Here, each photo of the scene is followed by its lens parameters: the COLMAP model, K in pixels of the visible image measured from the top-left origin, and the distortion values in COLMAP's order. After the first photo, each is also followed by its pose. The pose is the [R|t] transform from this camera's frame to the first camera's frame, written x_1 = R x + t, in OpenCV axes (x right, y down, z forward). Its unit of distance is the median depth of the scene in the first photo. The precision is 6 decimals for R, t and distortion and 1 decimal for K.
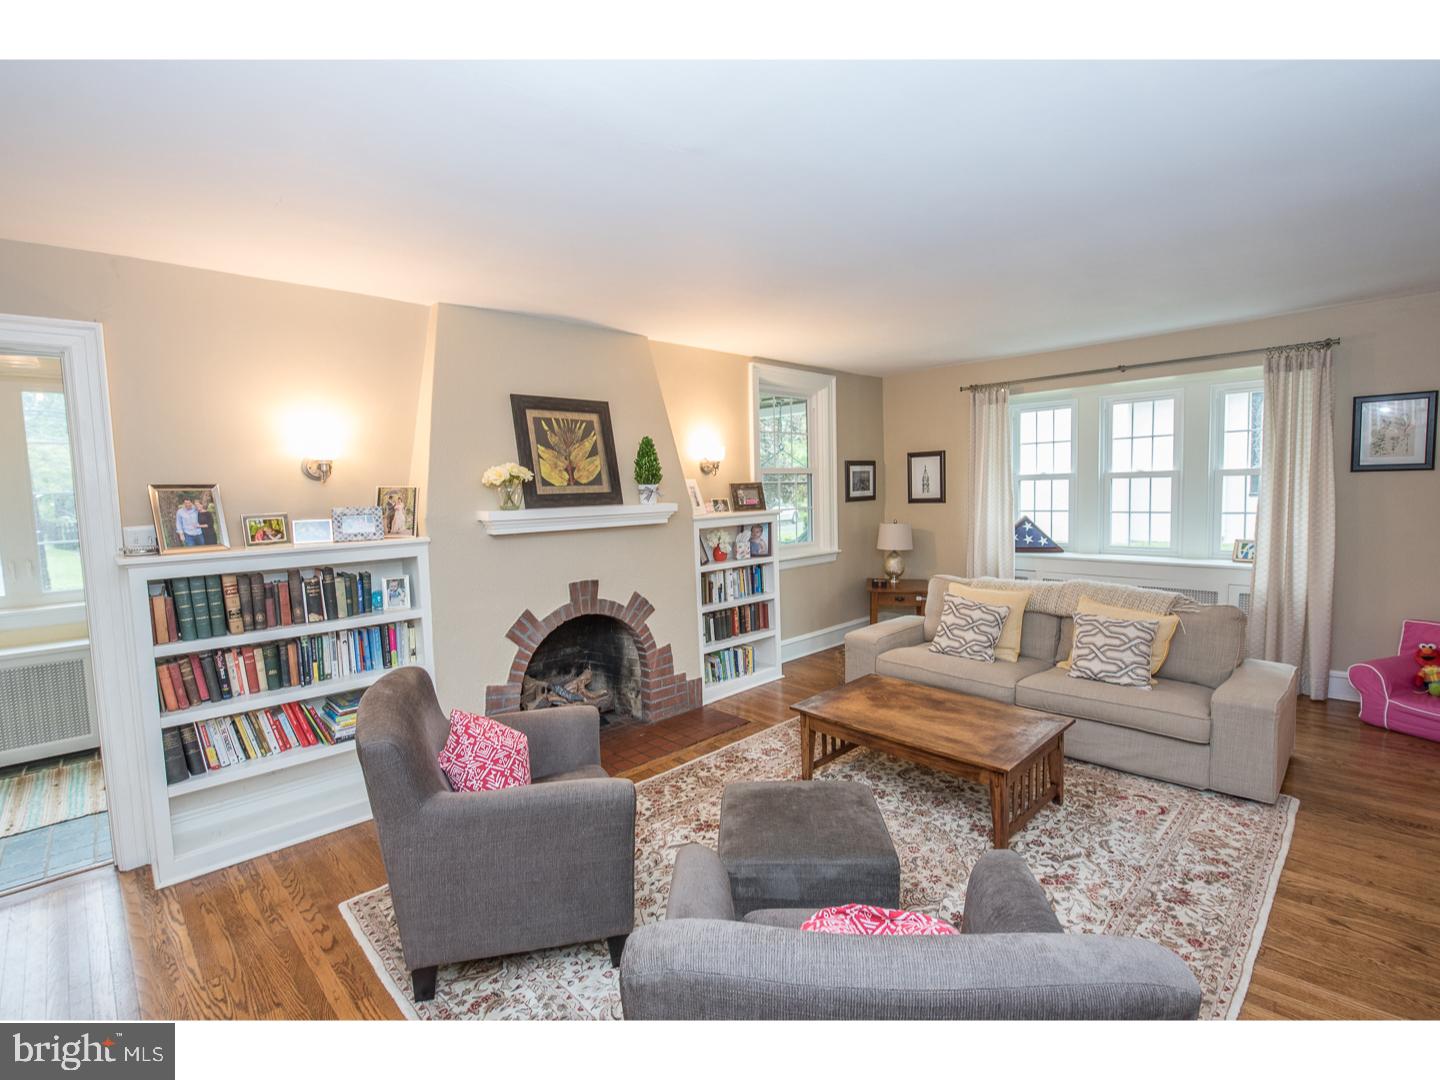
lens RADIAL K [[664.7, 0, 720.0], [0, 664.7, 540.0], [0, 0, 1]] dist [-0.001786, -0.000672]
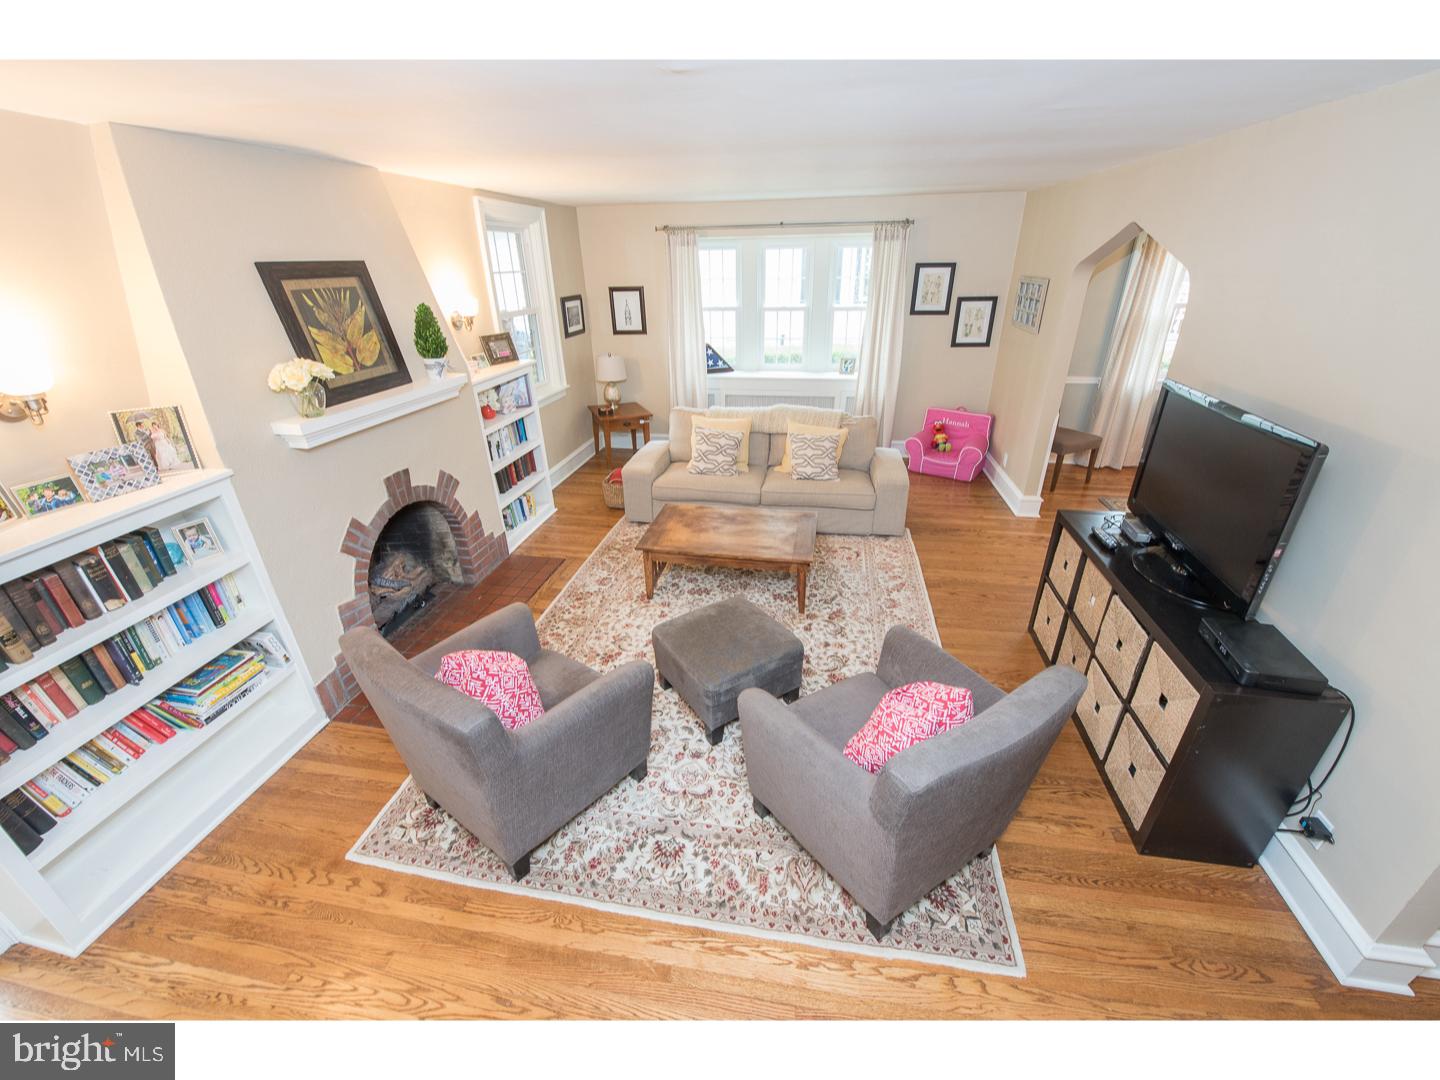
lens RADIAL K [[572.7, 0, 720.0], [0, 572.7, 540.0], [0, 0, 1]] dist [-0.000068, -0.005381]
pose [[0.813905, -0.243009, 0.527736, -0.279642], [0.042983, 0.931022, 0.362422, -0.123956], [-0.579406, -0.272294, 0.768209, 0.076768]]
